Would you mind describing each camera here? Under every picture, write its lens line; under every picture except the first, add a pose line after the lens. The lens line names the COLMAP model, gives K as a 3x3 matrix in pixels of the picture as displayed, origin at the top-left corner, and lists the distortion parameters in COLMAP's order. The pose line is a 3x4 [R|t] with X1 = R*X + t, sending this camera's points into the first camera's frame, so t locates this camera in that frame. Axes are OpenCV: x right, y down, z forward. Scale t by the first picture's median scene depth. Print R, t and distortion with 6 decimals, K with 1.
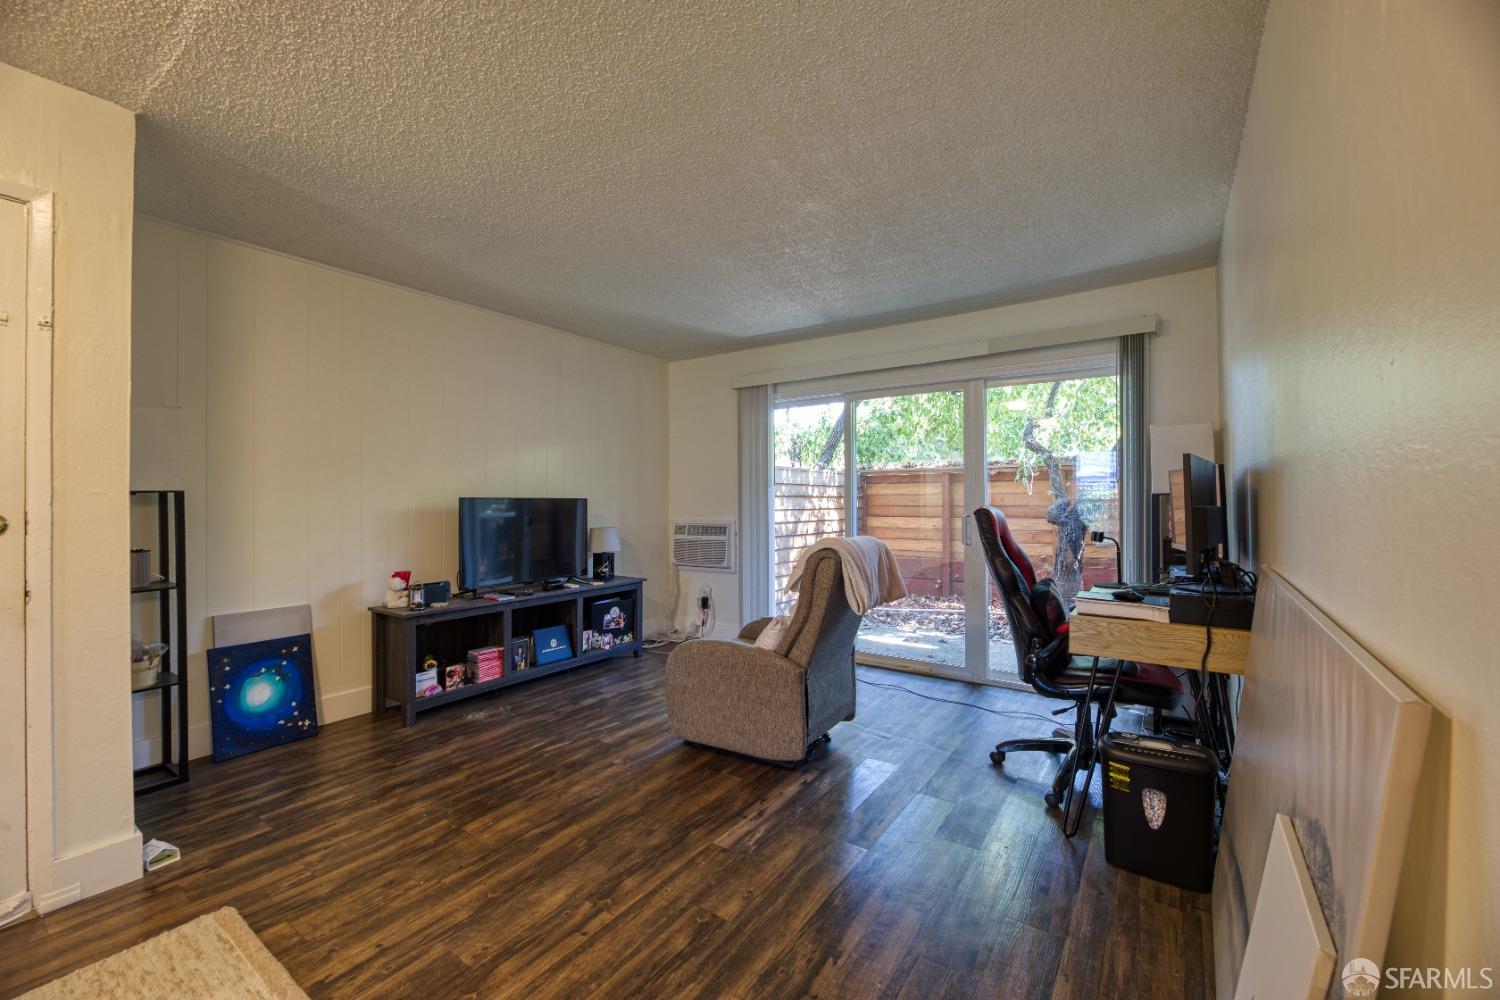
lens RADIAL K [[600.5, 0, 753.7], [0, 600.5, 498.6], [0, 0, 1]] dist [-0.000954, 0.000095]
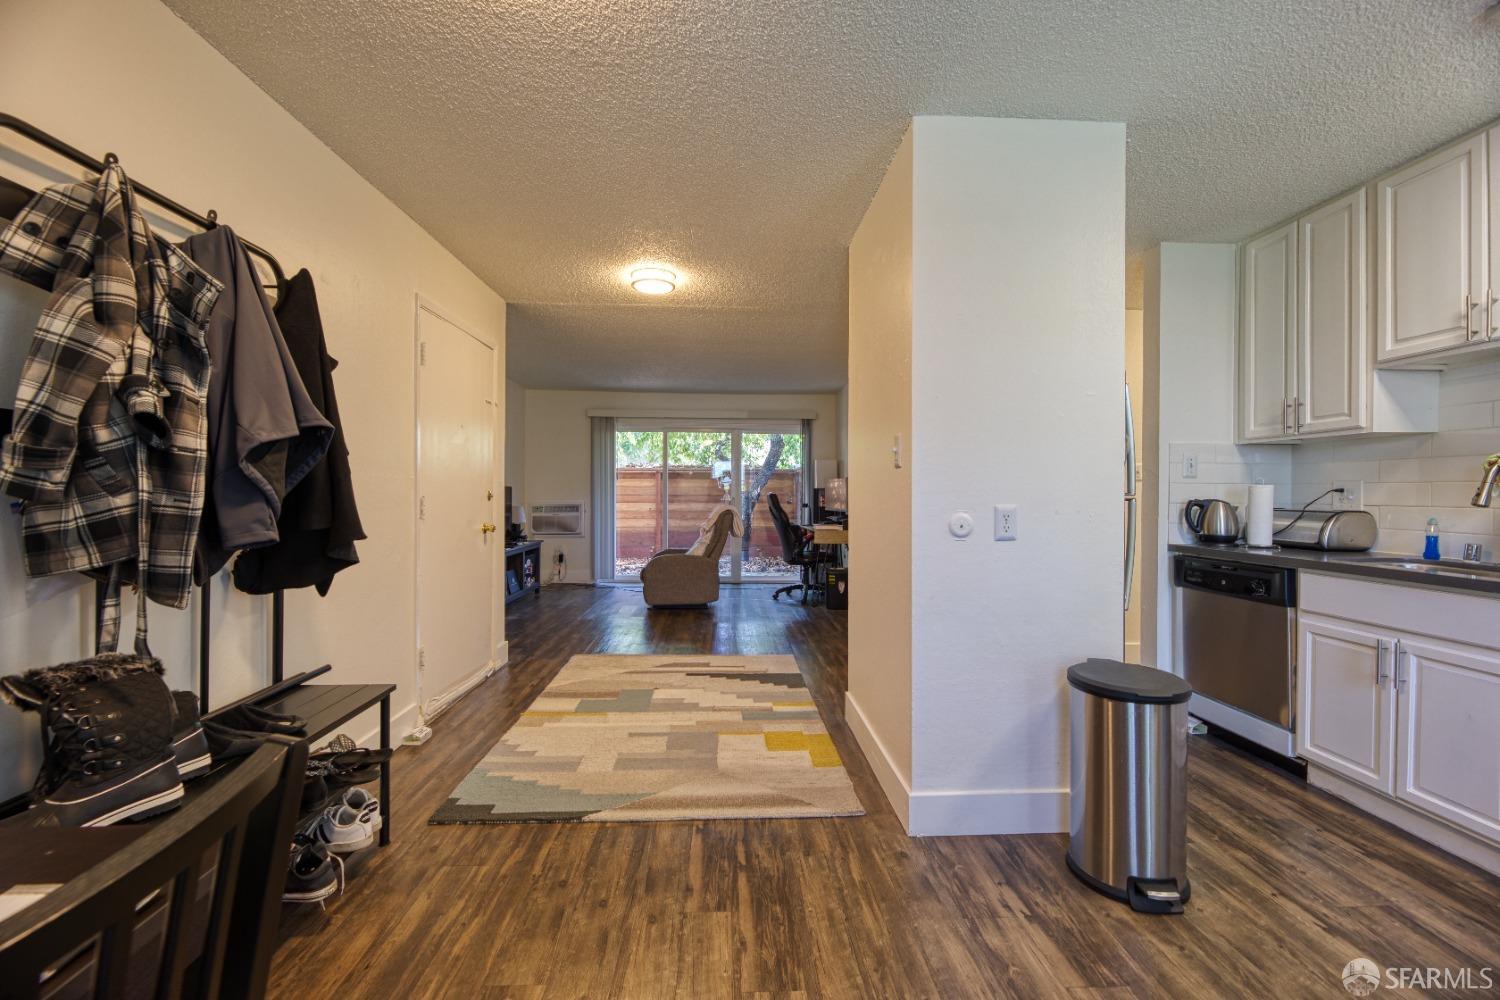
lens RADIAL K [[600.5, 0, 753.7], [0, 600.5, 498.6], [0, 0, 1]] dist [-0.000954, 0.000095]
pose [[0.790843, 0.003205, 0.612010, -0.678284], [-0.012596, 0.999860, 0.011041, 0.005698], [-0.611889, -0.016440, 0.790773, -0.499797]]
